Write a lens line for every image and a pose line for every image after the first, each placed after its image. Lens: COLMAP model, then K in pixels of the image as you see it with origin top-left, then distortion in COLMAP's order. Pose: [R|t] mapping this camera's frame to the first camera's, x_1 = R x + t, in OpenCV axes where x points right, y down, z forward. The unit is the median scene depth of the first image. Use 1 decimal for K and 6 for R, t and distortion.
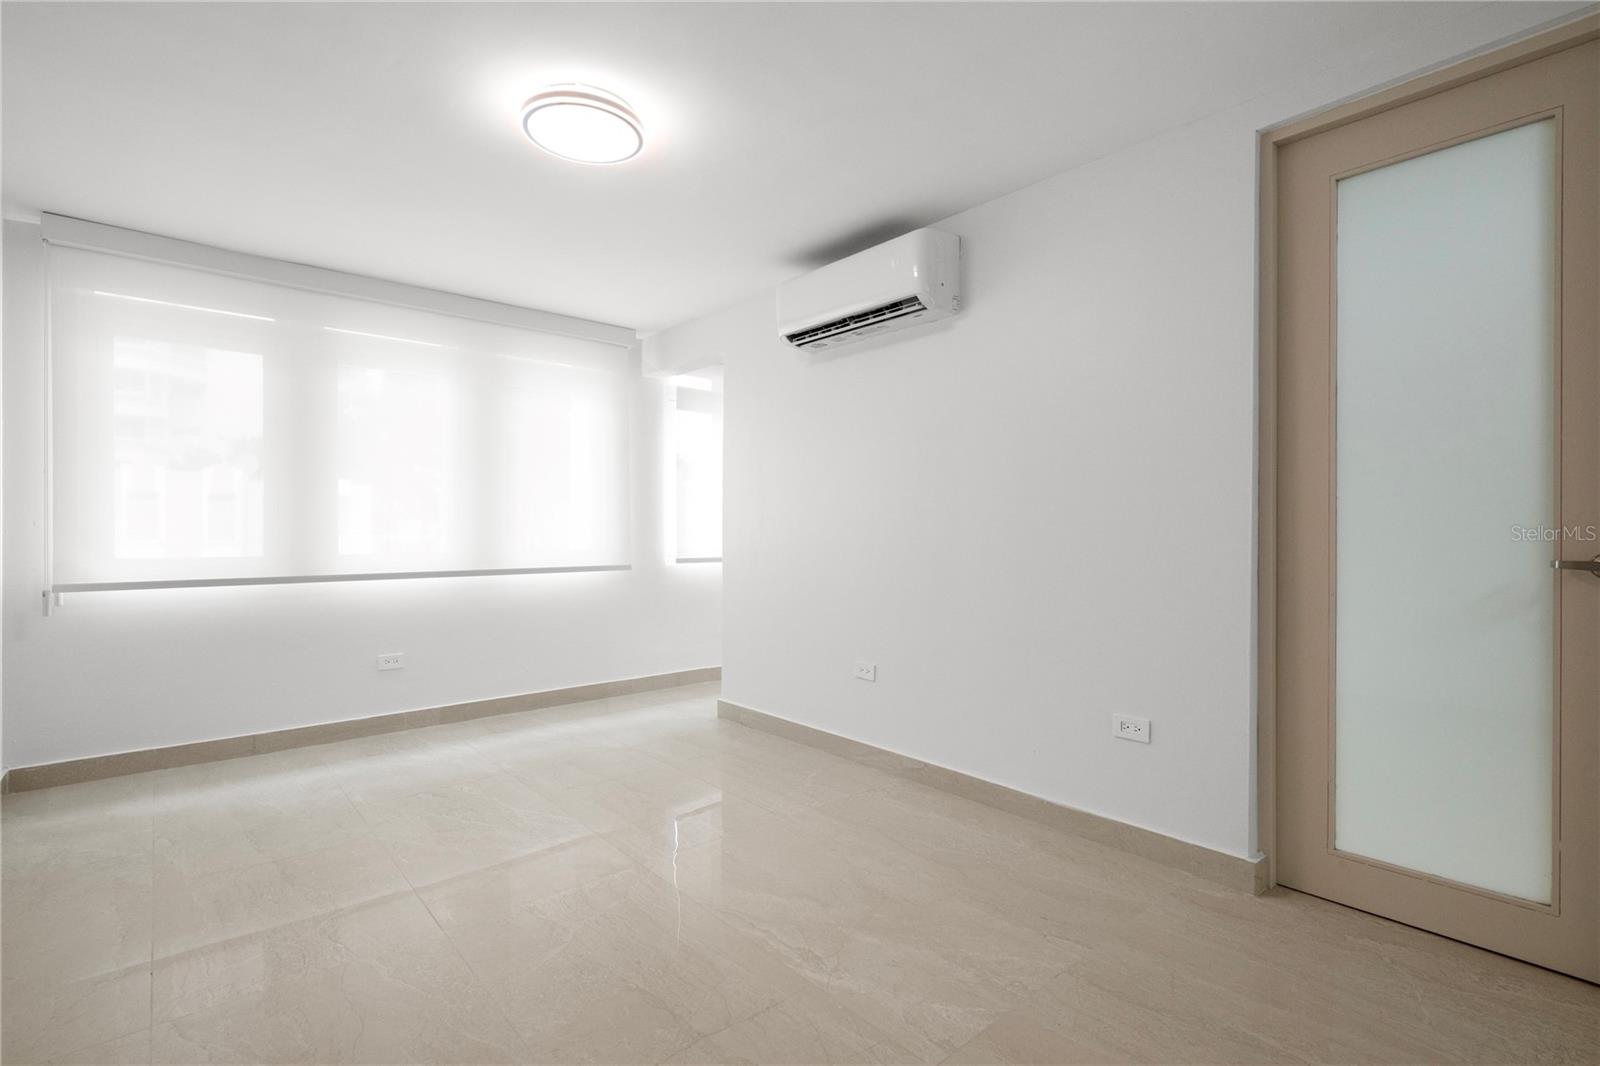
lens RADIAL K [[734.6, 0, 797.3], [0, 734.6, 535.7], [0, 0, 1]] dist [-0.001135, -0.000355]
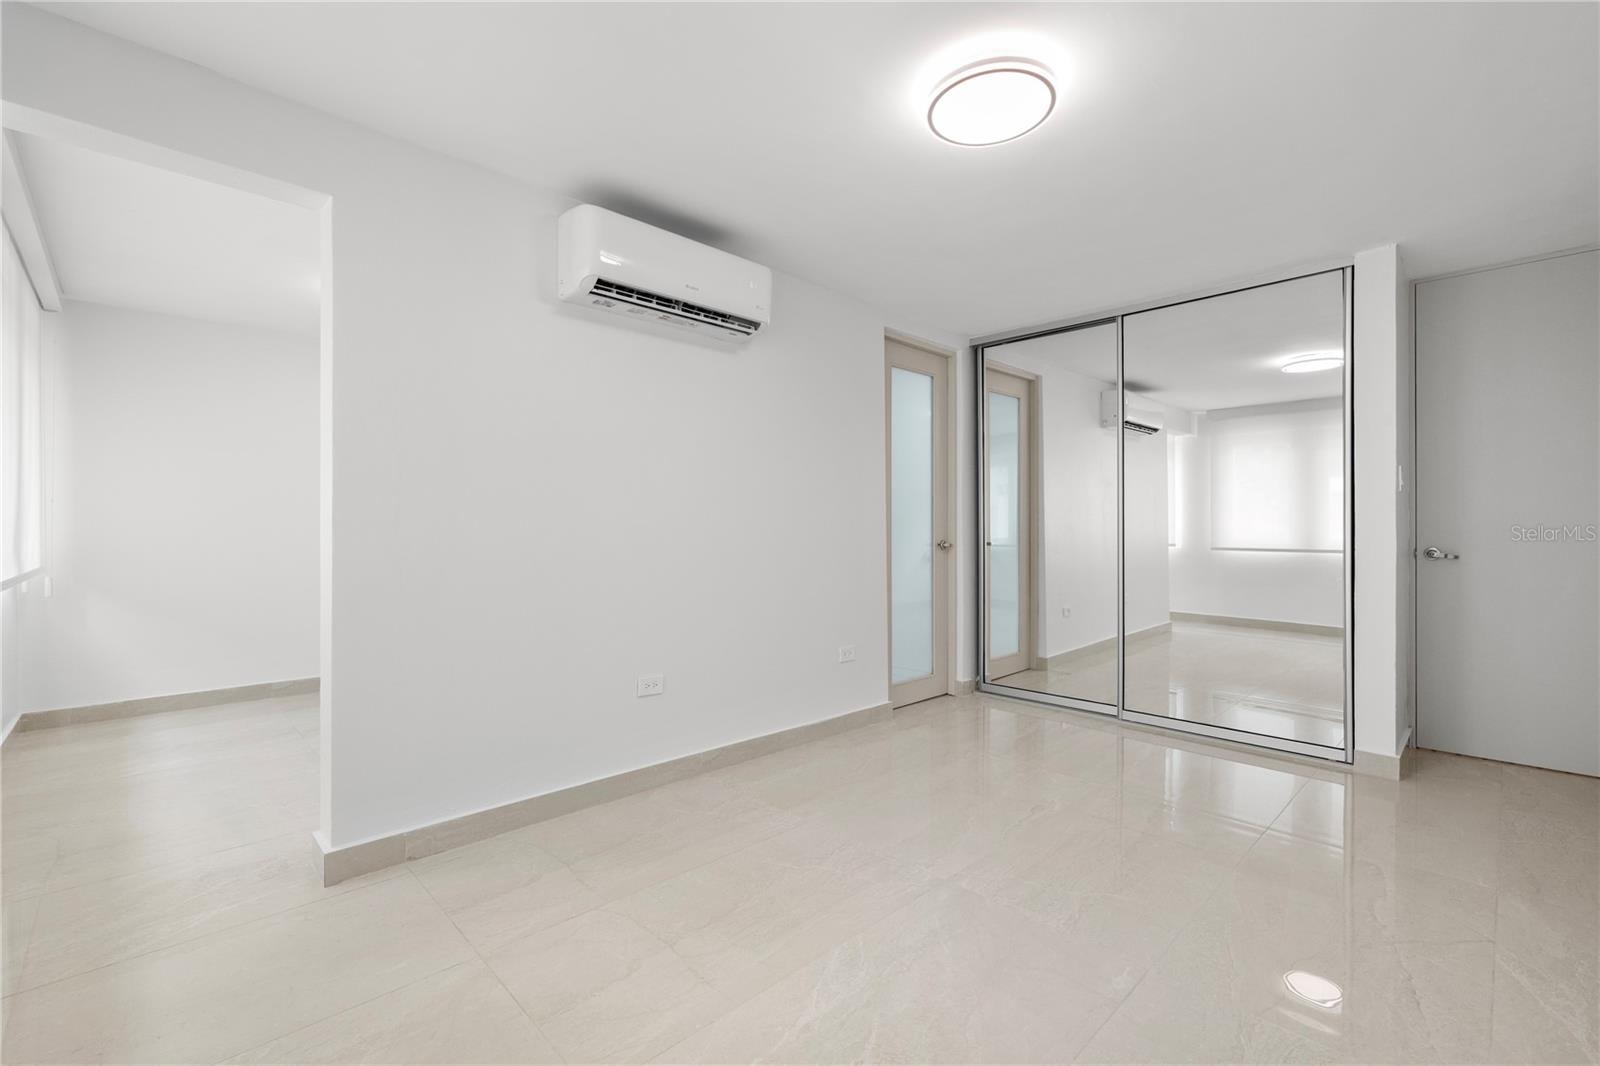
lens RADIAL K [[673.5, 0, 801.4], [0, 673.5, 534.2], [0, 0, 1]] dist [-0.000647, 0.000018]
pose [[-0.045282, 0.001025, 0.998974, -0.760329], [0.007477, 0.999972, -0.000687, -0.001669], [-0.998946, 0.007438, -0.045289, 0.859084]]
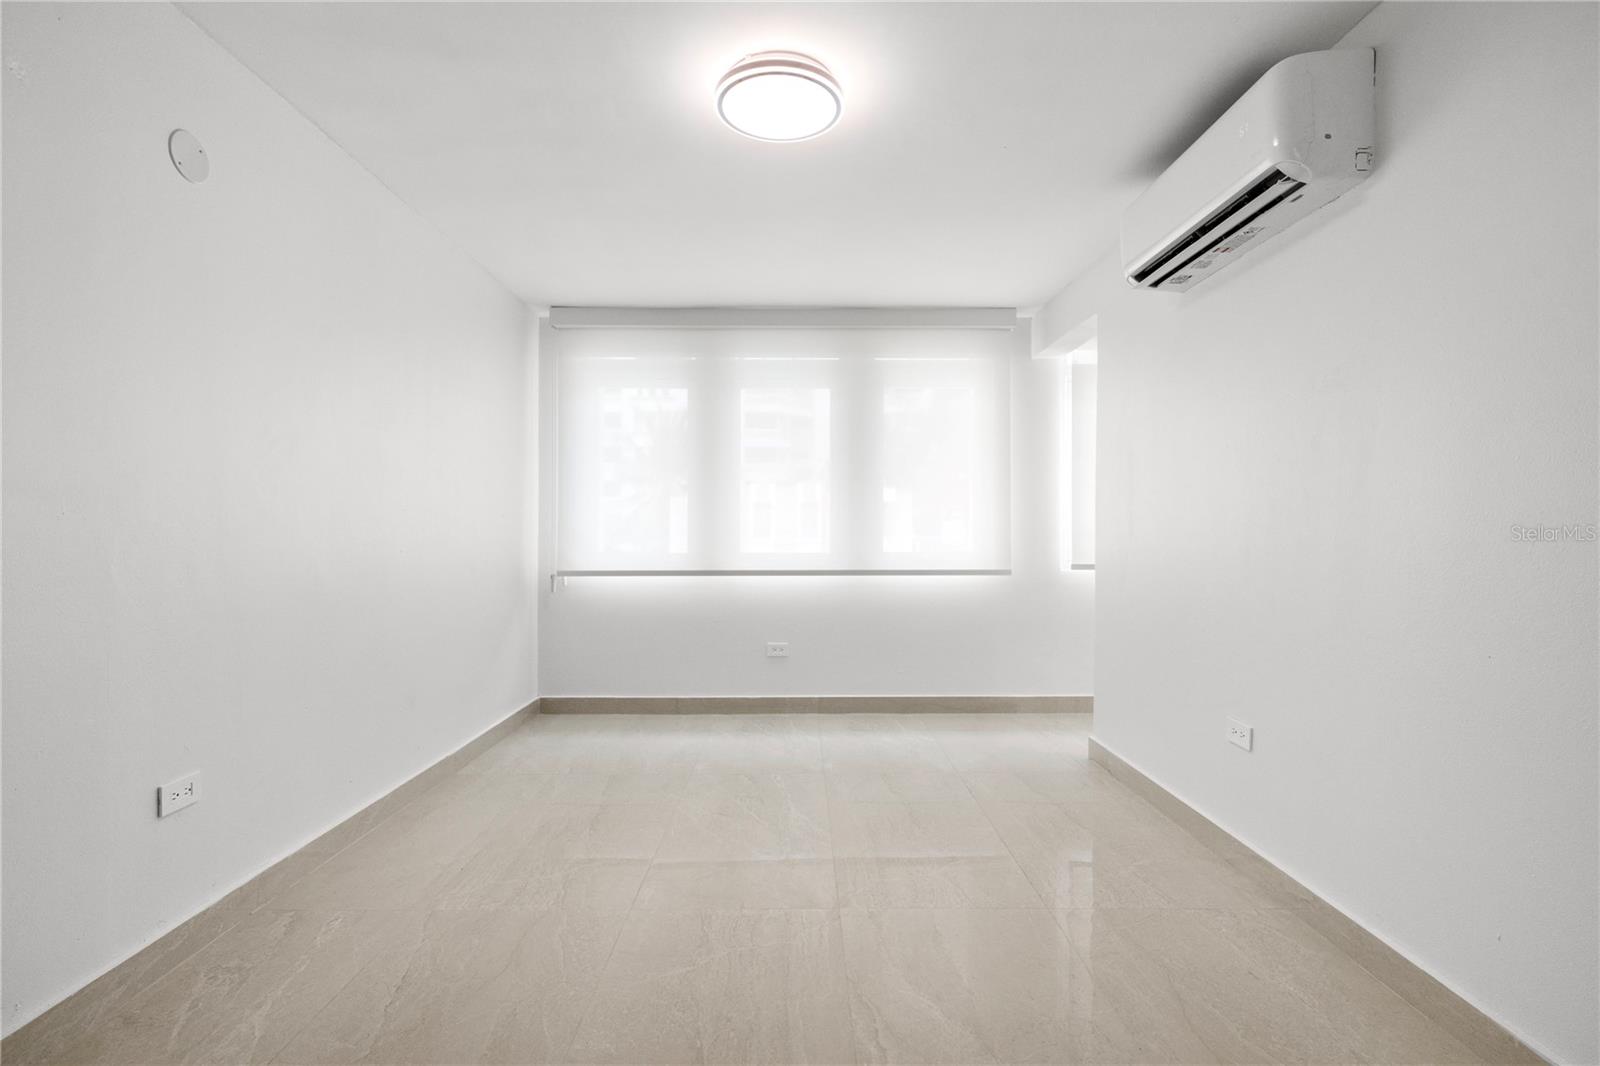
lens RADIAL K [[734.6, 0, 797.3], [0, 734.6, 535.7], [0, 0, 1]] dist [-0.001135, -0.000355]
pose [[0.760516, 0.002376, -0.649315, 0.227098], [-0.003318, 0.999994, -0.000227, -0.001361], [0.649310, 0.002327, 0.760520, 0.204611]]
